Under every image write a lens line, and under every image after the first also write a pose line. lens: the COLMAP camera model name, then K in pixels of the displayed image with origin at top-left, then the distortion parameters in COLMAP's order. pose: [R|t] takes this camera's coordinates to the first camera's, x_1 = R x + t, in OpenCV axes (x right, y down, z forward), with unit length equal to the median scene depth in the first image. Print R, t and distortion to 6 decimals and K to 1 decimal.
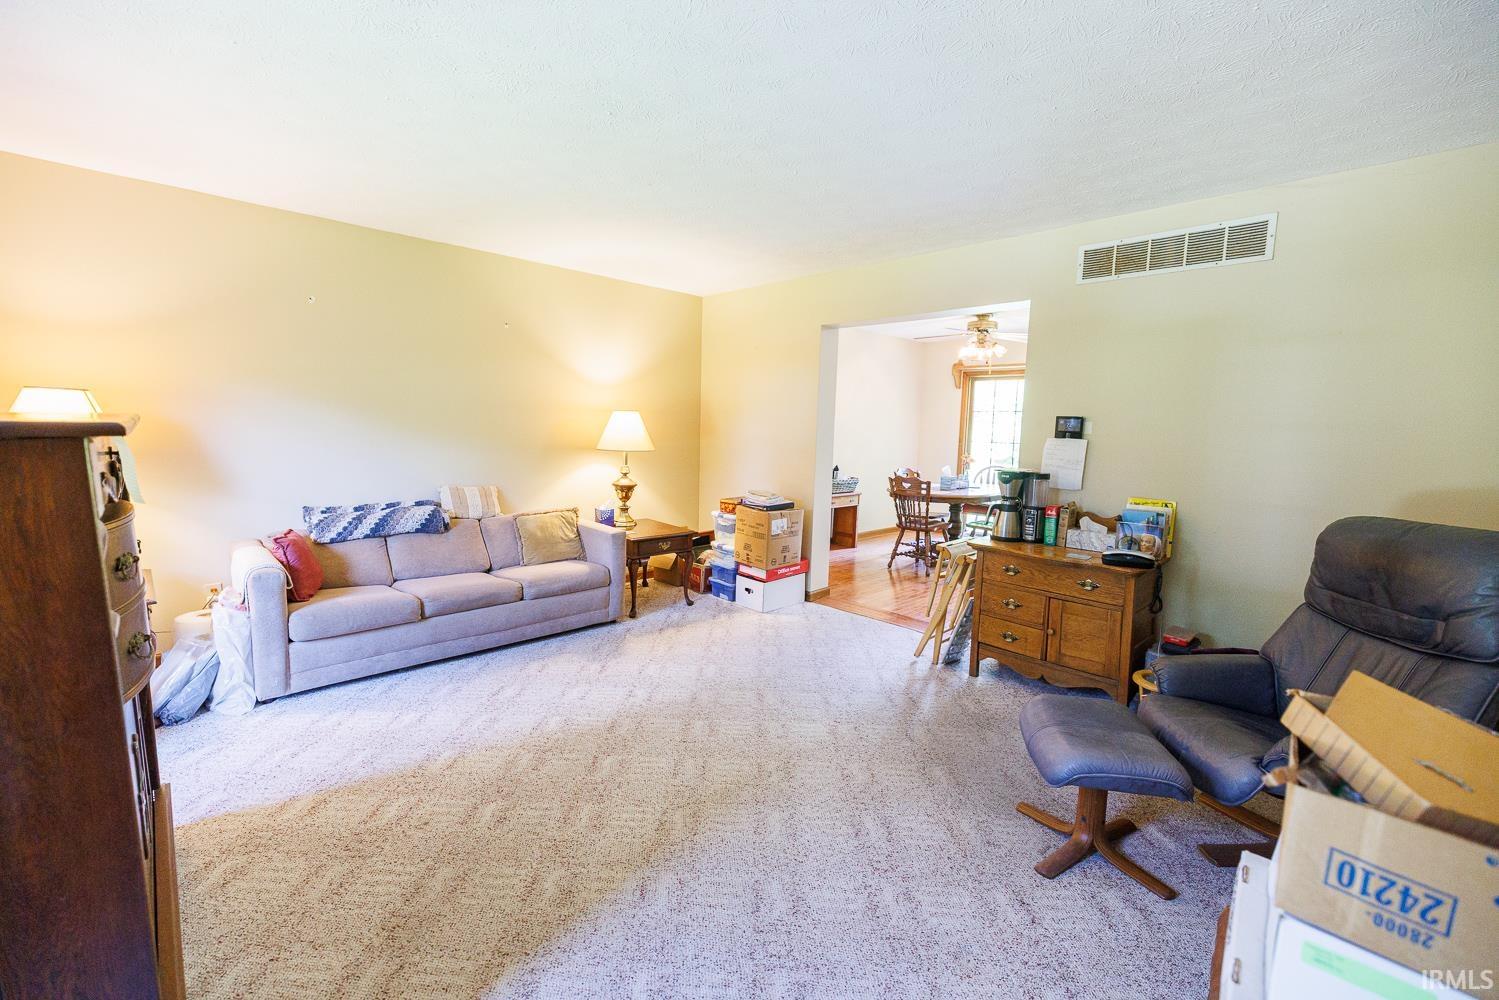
lens RADIAL K [[628.9, 0, 757.4], [0, 628.9, 498.9], [0, 0, 1]] dist [-0.000708, 0.000934]
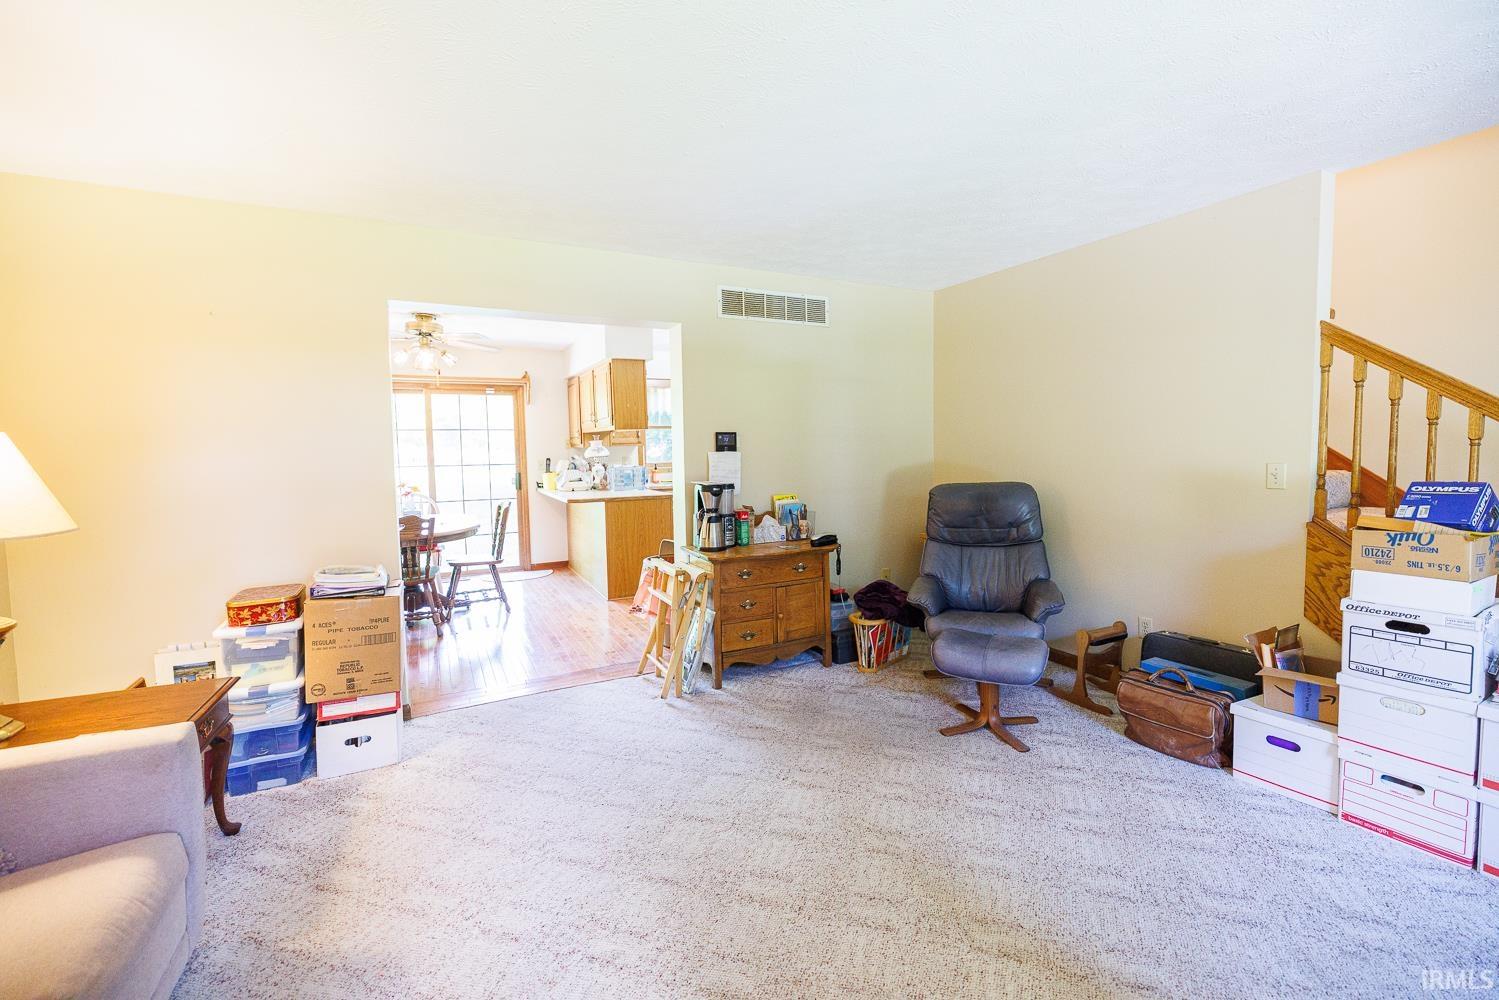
lens RADIAL K [[628.9, 0, 734.7], [0, 628.9, 494.7], [0, 0, 1]] dist [-0.000708, 0.000934]
pose [[0.295494, -0.102877, 0.949789, -0.609924], [0.137508, 0.988413, 0.064280, -0.092609], [-0.945397, 0.111609, 0.306217, 0.665497]]
